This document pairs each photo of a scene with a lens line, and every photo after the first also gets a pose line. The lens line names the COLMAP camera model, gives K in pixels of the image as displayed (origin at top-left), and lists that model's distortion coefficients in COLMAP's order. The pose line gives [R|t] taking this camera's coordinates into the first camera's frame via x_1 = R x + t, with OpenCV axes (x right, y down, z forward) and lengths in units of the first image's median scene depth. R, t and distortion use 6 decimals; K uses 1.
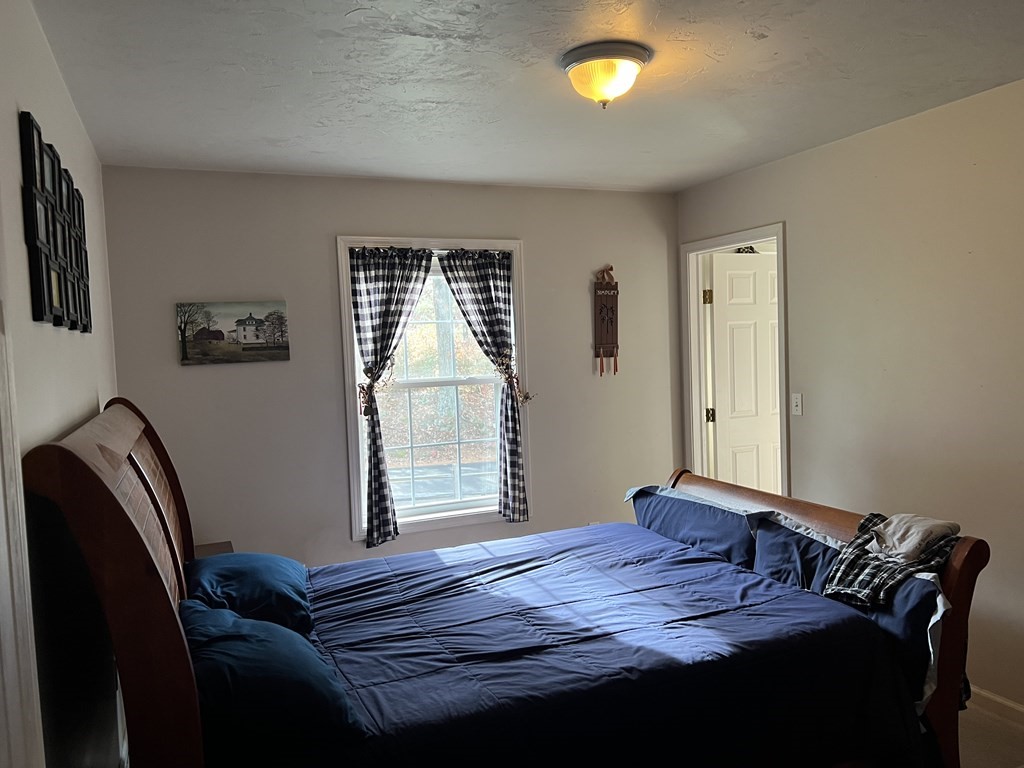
lens RADIAL K [[768.5, 0, 518.2], [0, 768.5, 384.7], [0, 0, 1]] dist [0.079121, -0.100699]
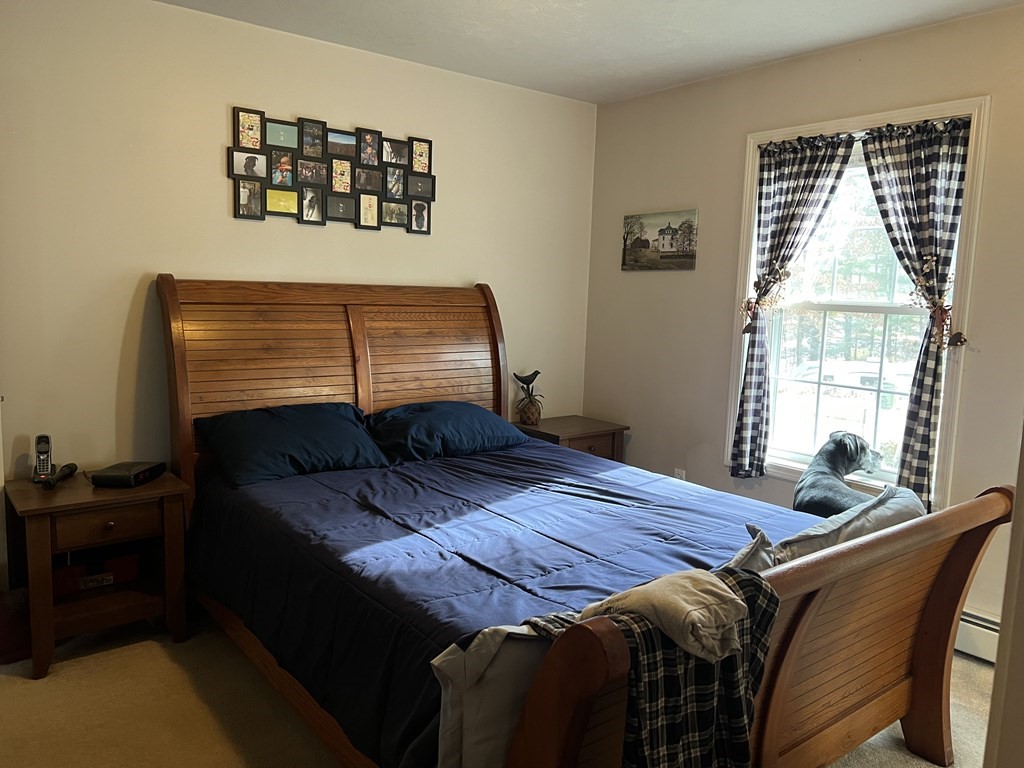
lens RADIAL K [[768.5, 0, 518.2], [0, 768.5, 384.7], [0, 0, 1]] dist [0.079121, -0.100699]
pose [[0.253407, 0.165434, -0.953109, 0.653411], [-0.094878, 0.984768, 0.145704, -0.008740], [0.962696, 0.053507, 0.265244, 0.535524]]
